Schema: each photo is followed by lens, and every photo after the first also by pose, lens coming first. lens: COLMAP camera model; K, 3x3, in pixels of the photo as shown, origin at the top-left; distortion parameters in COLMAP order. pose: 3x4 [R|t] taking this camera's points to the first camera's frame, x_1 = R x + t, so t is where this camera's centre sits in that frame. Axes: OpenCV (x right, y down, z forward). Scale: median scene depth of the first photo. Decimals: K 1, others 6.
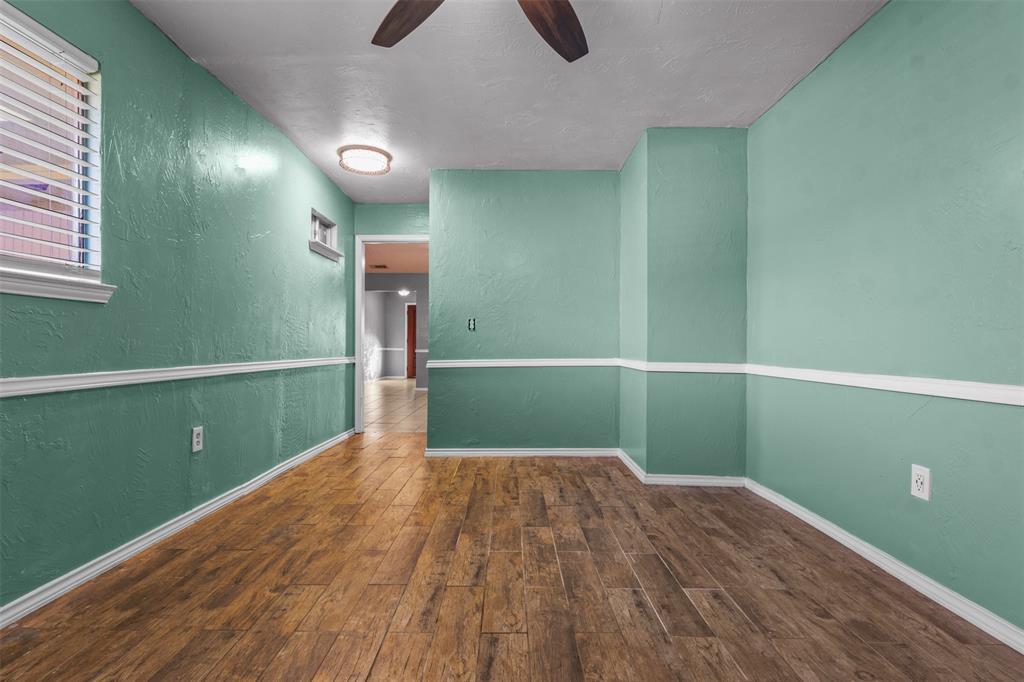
lens RADIAL K [[469.5, 0, 509.5], [0, 469.5, 343.7], [0, 0, 1]] dist [0.000697, -0.000019]
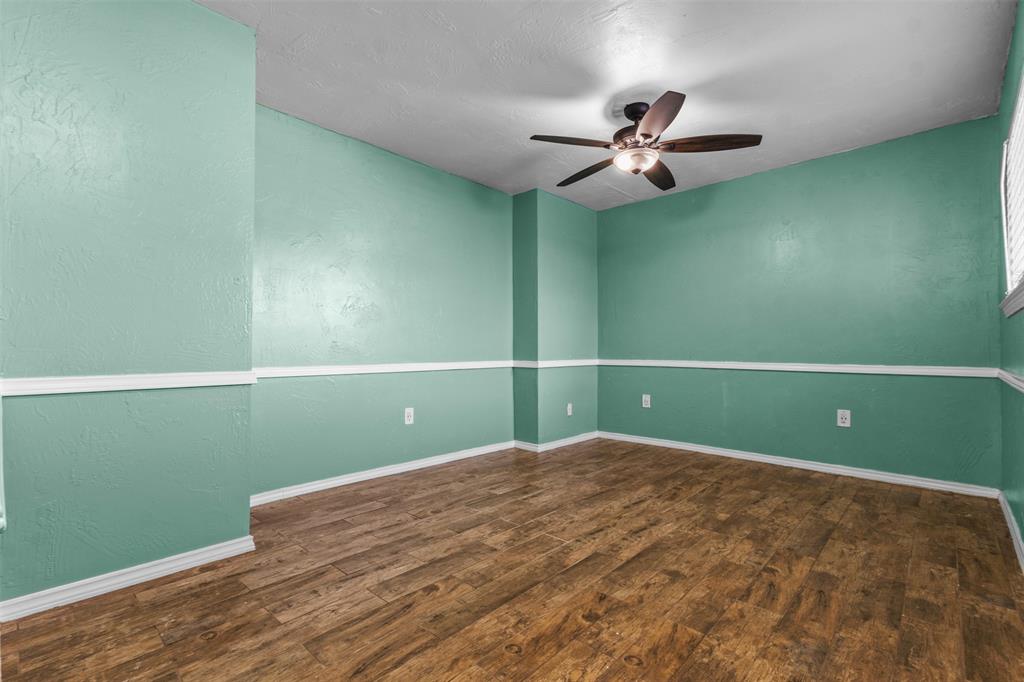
lens RADIAL K [[469.5, 0, 509.5], [0, 469.5, 343.7], [0, 0, 1]] dist [0.000697, -0.000019]
pose [[-0.735502, 0.000915, 0.677522, -0.650049], [-0.008291, 0.999912, -0.010351, 0.008266], [-0.677472, -0.013230, -0.735430, 1.836543]]
